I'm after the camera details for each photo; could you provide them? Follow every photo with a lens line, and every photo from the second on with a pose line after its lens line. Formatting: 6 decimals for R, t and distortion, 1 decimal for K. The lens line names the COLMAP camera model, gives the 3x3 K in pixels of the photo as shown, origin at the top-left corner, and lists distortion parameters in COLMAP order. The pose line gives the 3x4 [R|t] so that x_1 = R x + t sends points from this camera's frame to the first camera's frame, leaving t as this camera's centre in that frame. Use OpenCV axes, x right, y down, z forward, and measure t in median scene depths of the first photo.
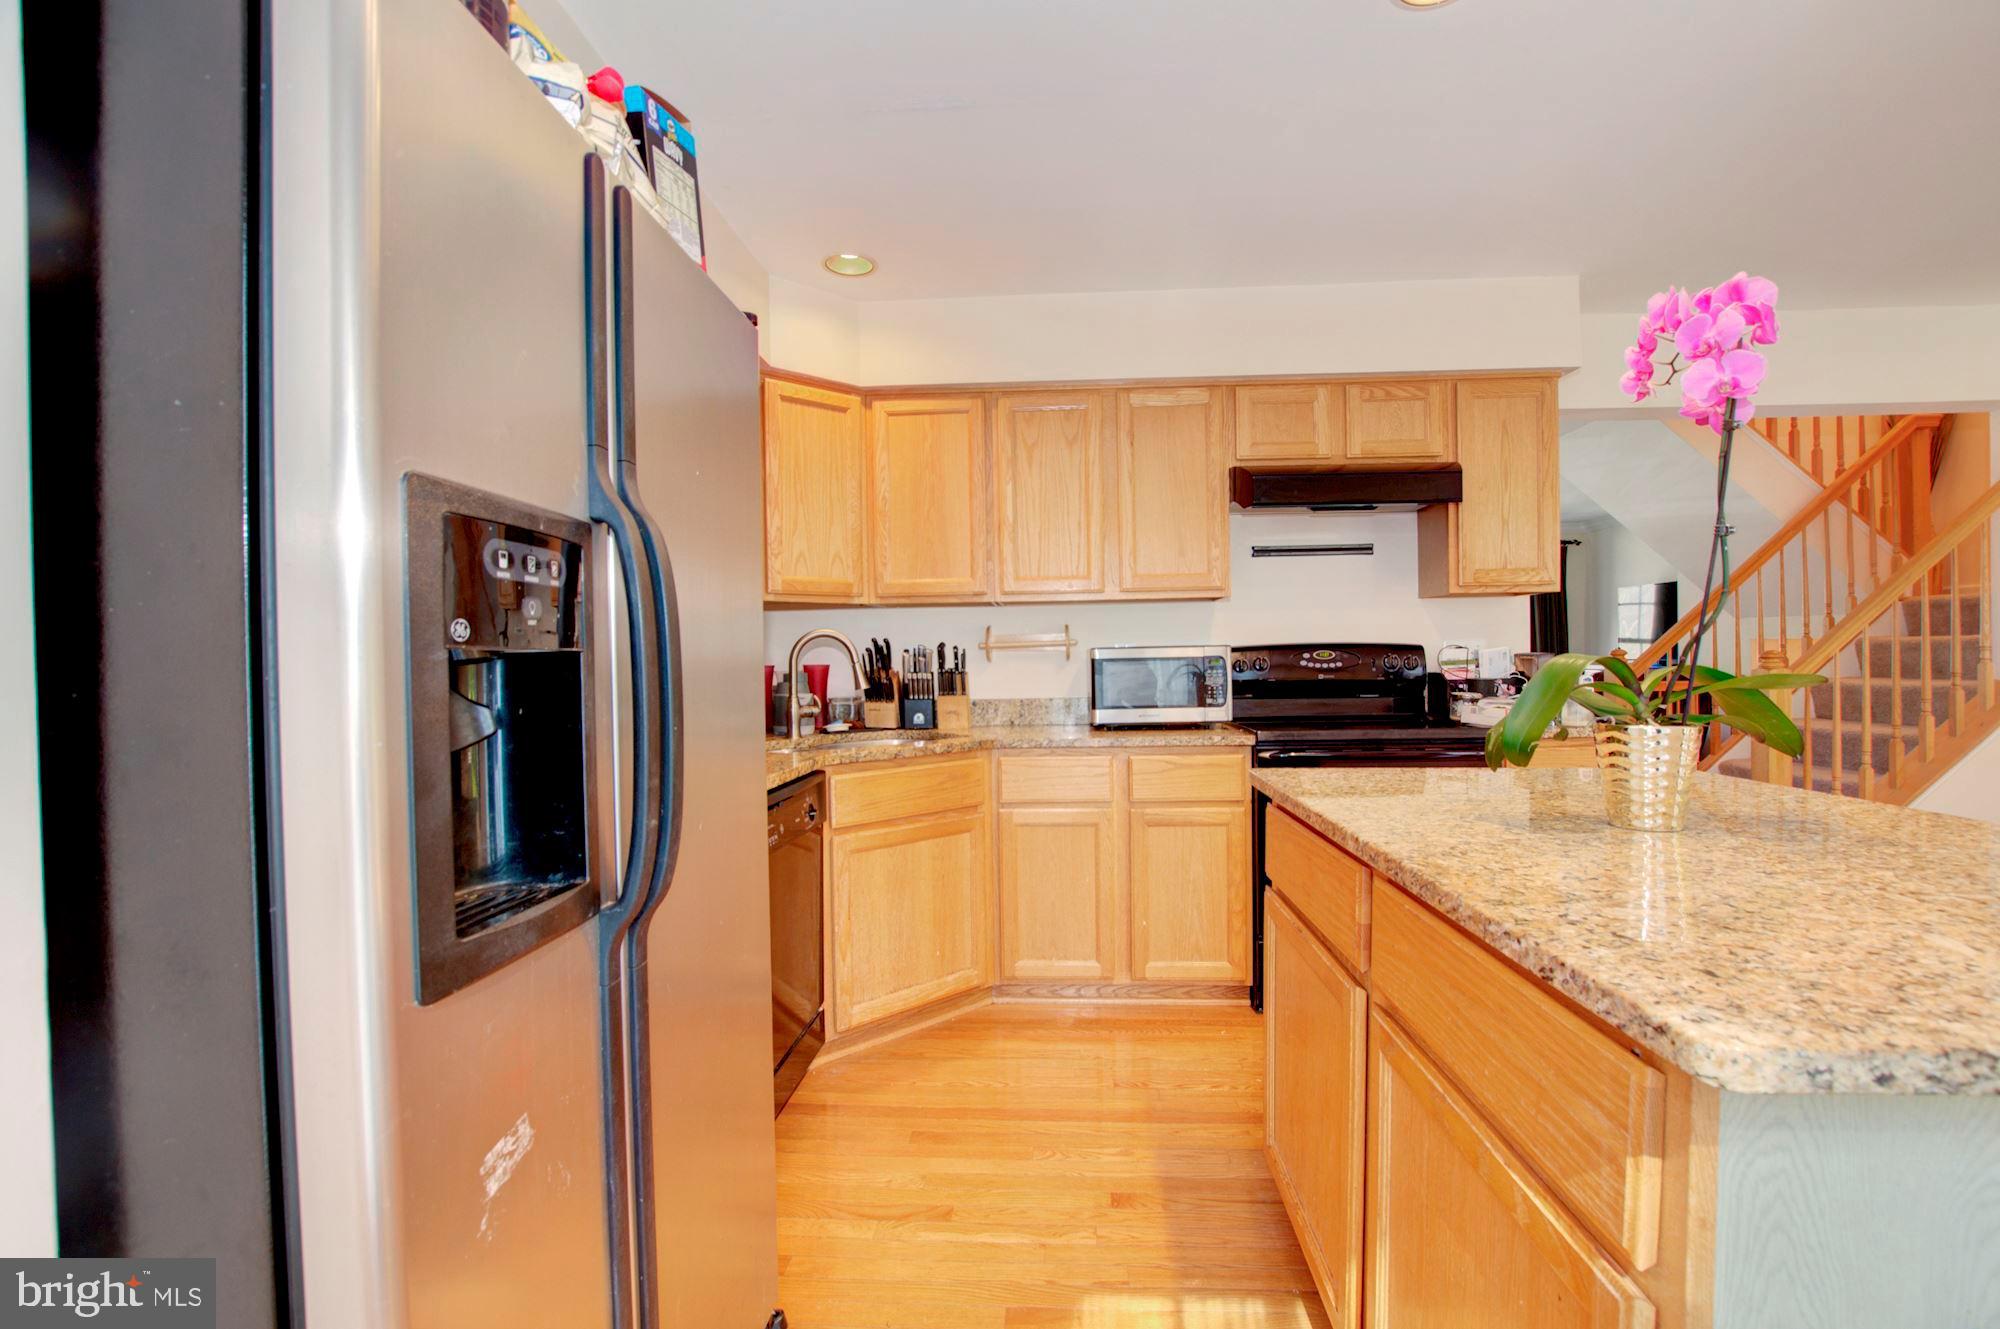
lens RADIAL K [[876.1, 0, 1012.3], [0, 876.1, 668.9], [0, 0, 1]] dist [-0.028152, 0.001900]
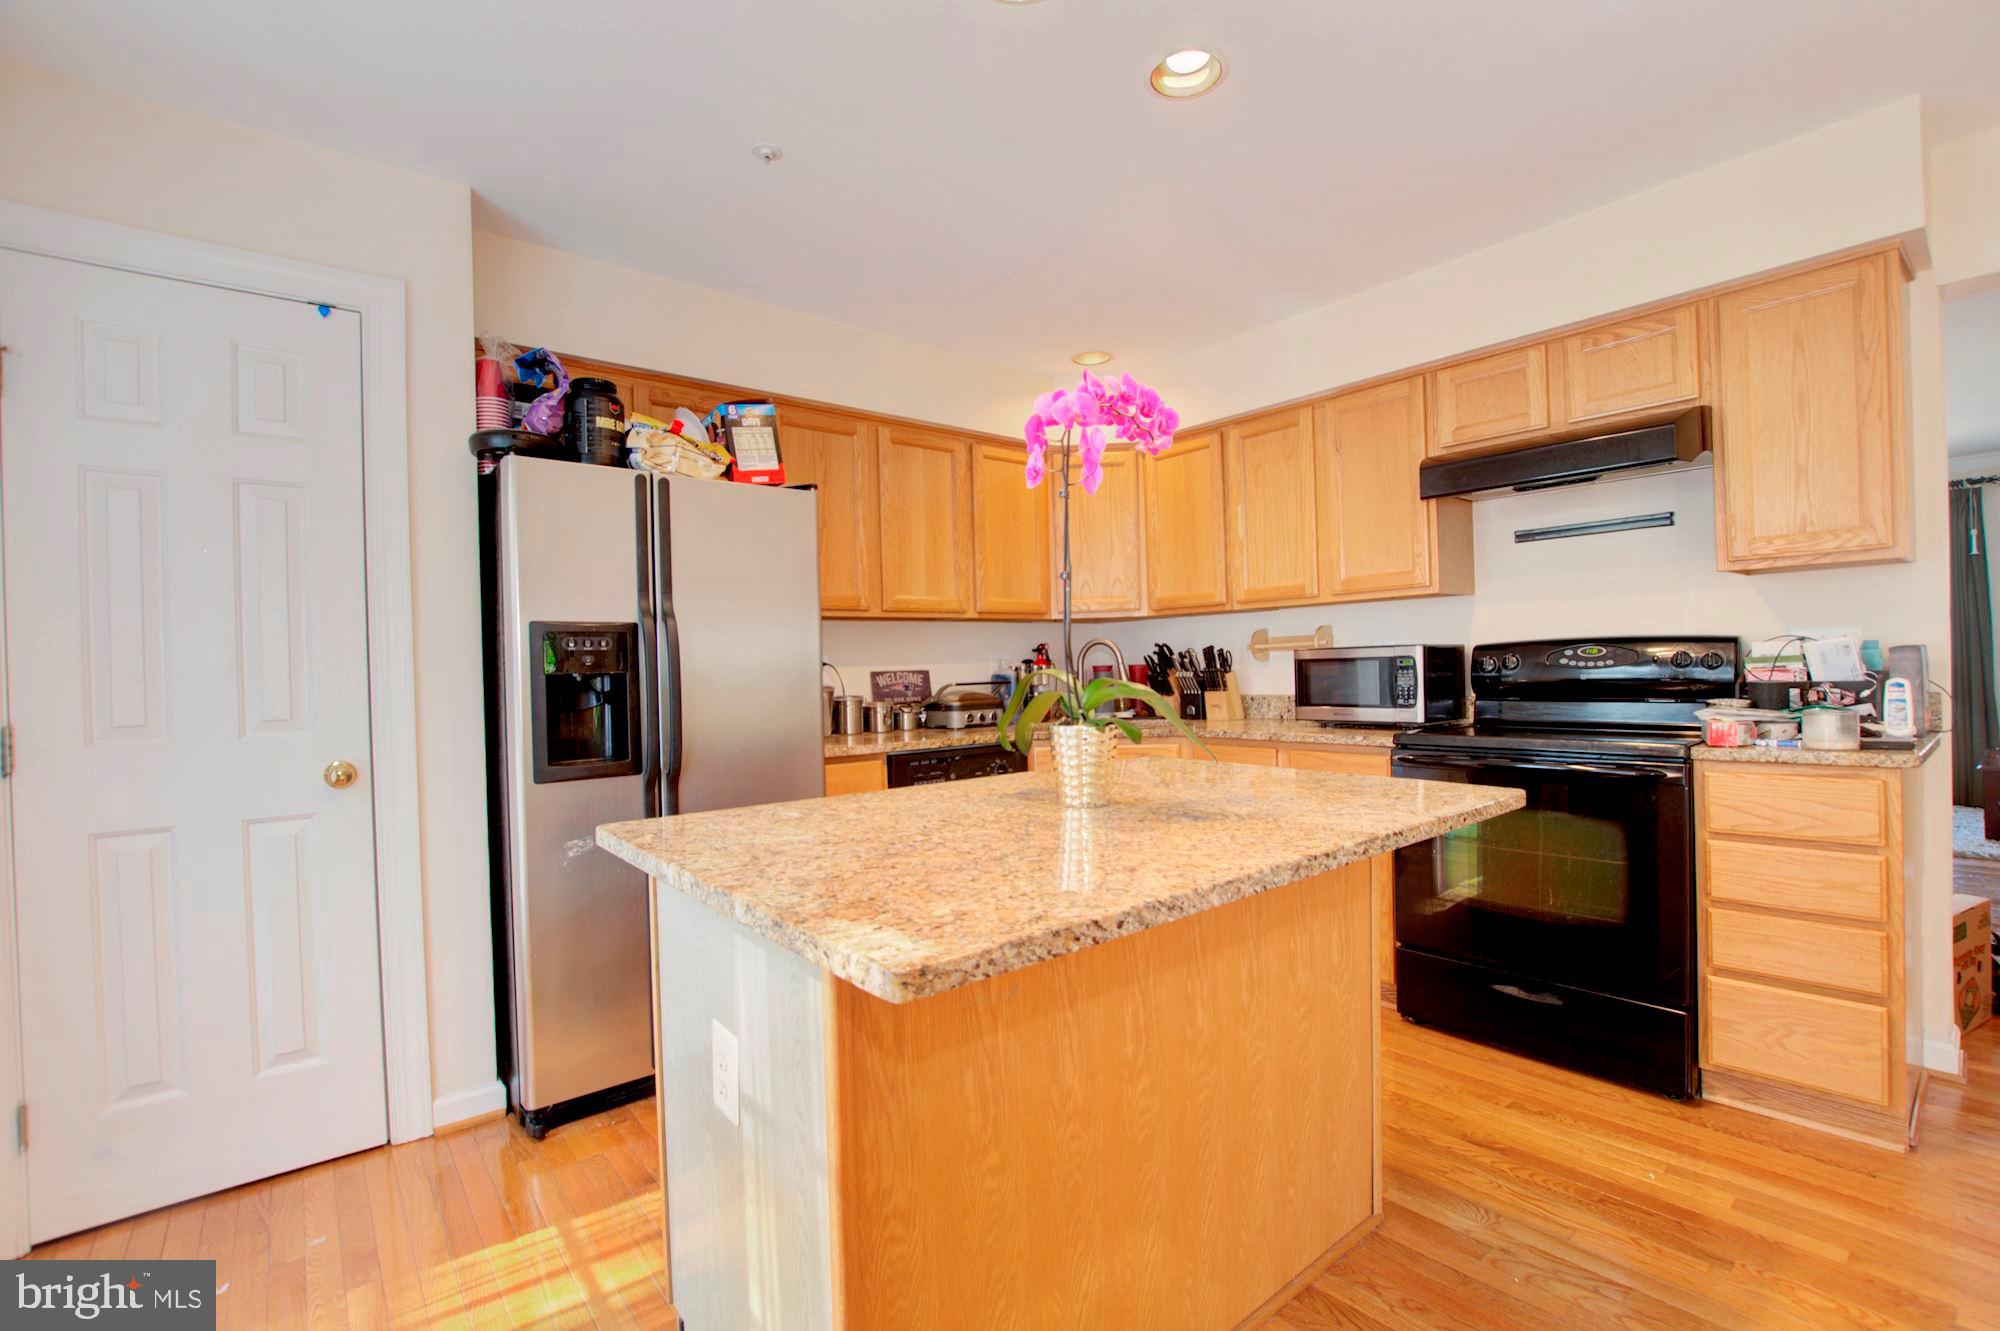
lens RADIAL K [[876.1, 0, 1015.9], [0, 876.1, 670.5], [0, 0, 1]] dist [-0.028152, 0.001900]
pose [[0.688532, 0.001330, -0.725205, 0.625241], [0.009026, 0.999905, 0.010404, -0.012095], [0.725150, -0.013709, 0.688455, 0.012861]]
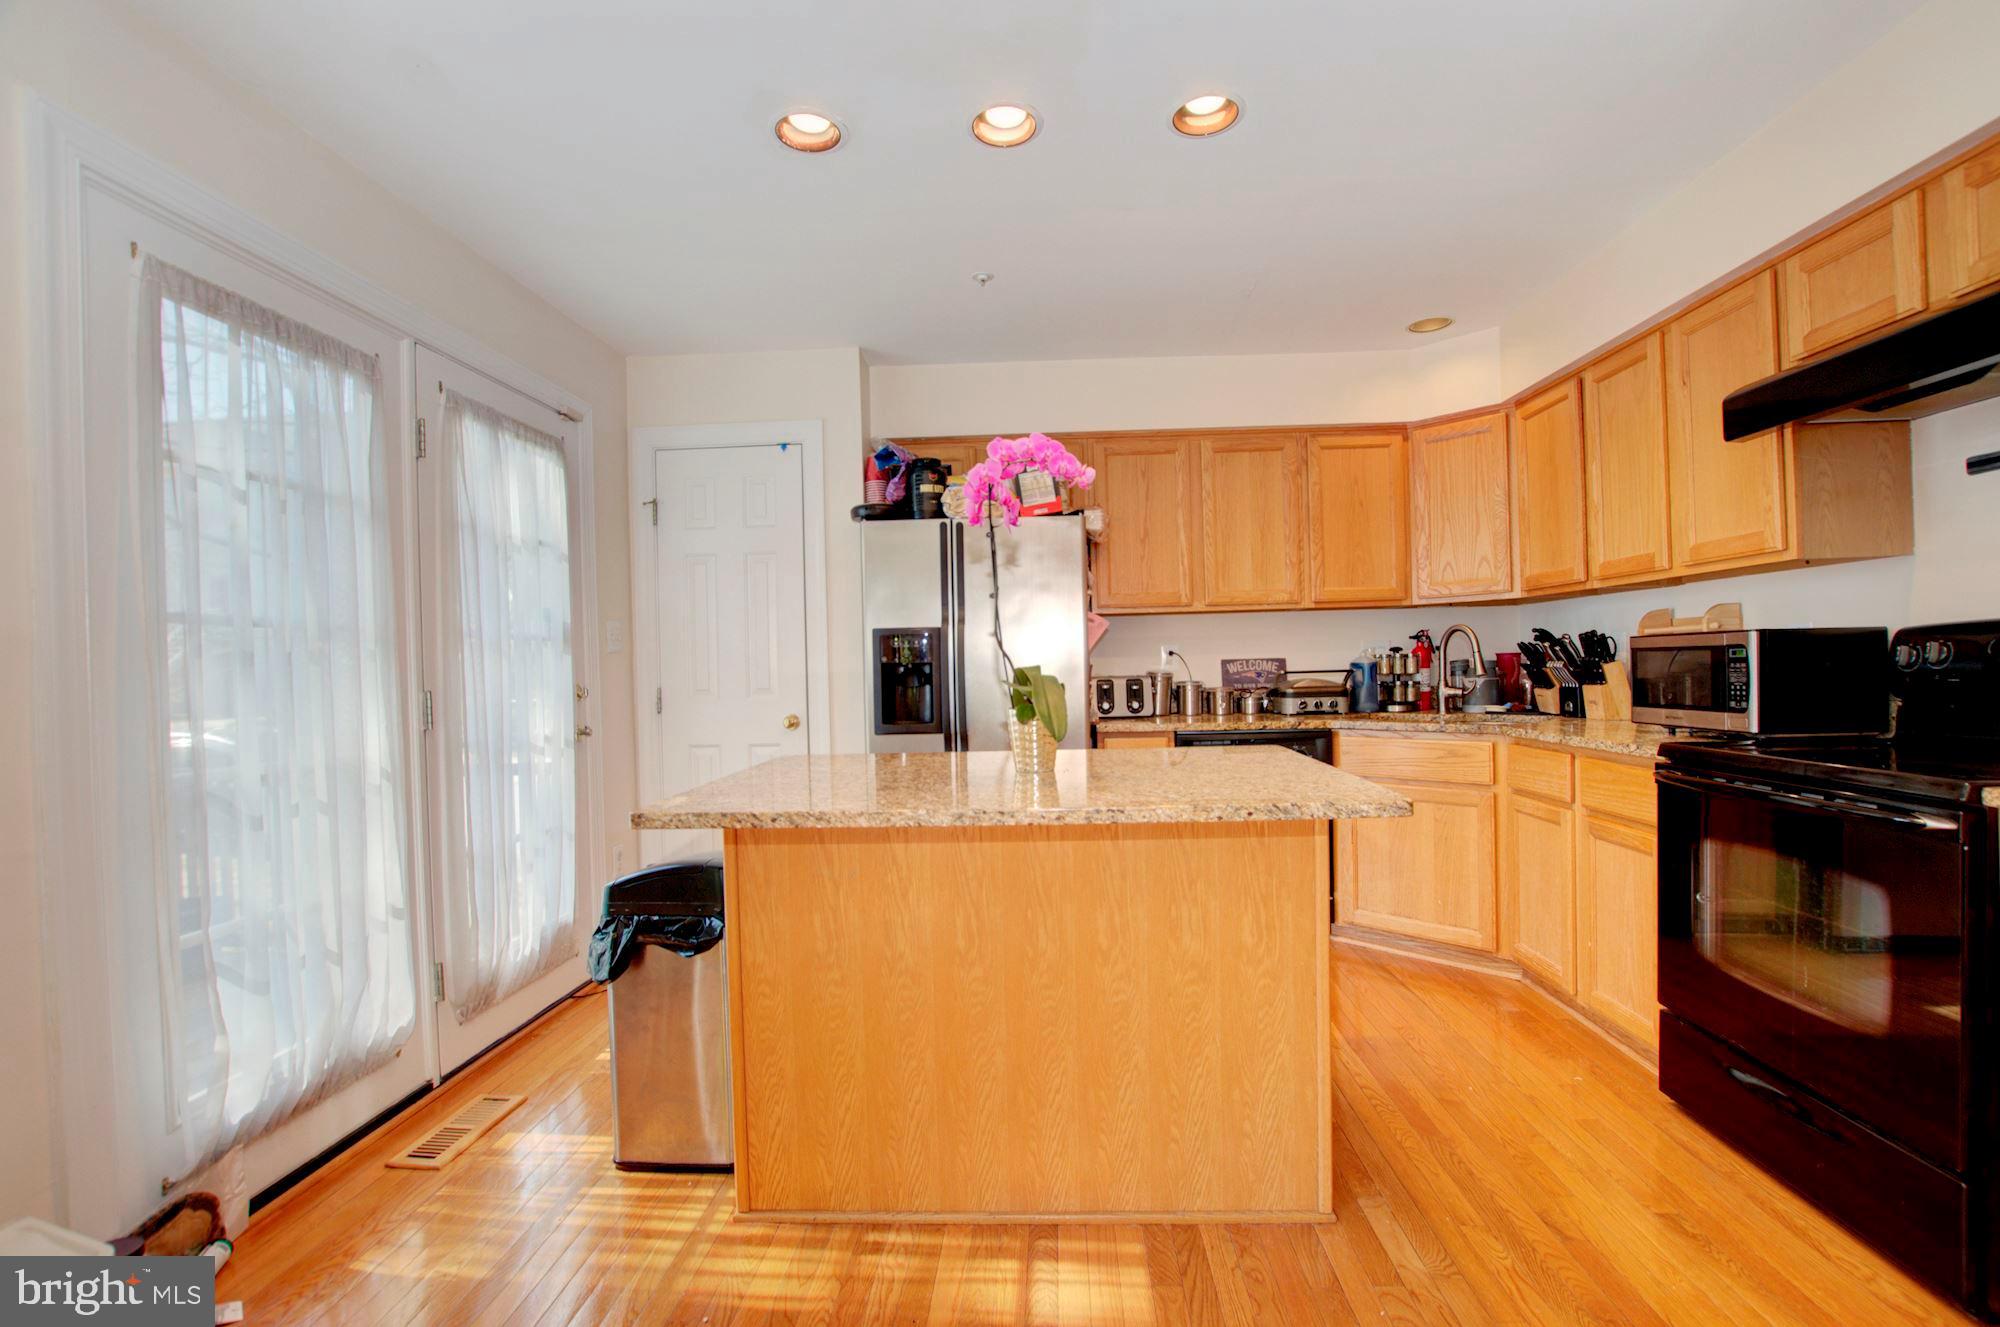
lens RADIAL K [[876.1, 0, 1020.3], [0, 876.1, 665.9], [0, 0, 1]] dist [-0.028152, 0.001900]
pose [[0.024208, 0.017473, -0.999554, 0.931931], [0.014879, 0.999730, 0.017836, -0.018441], [0.999596, -0.015304, 0.023941, 0.362026]]
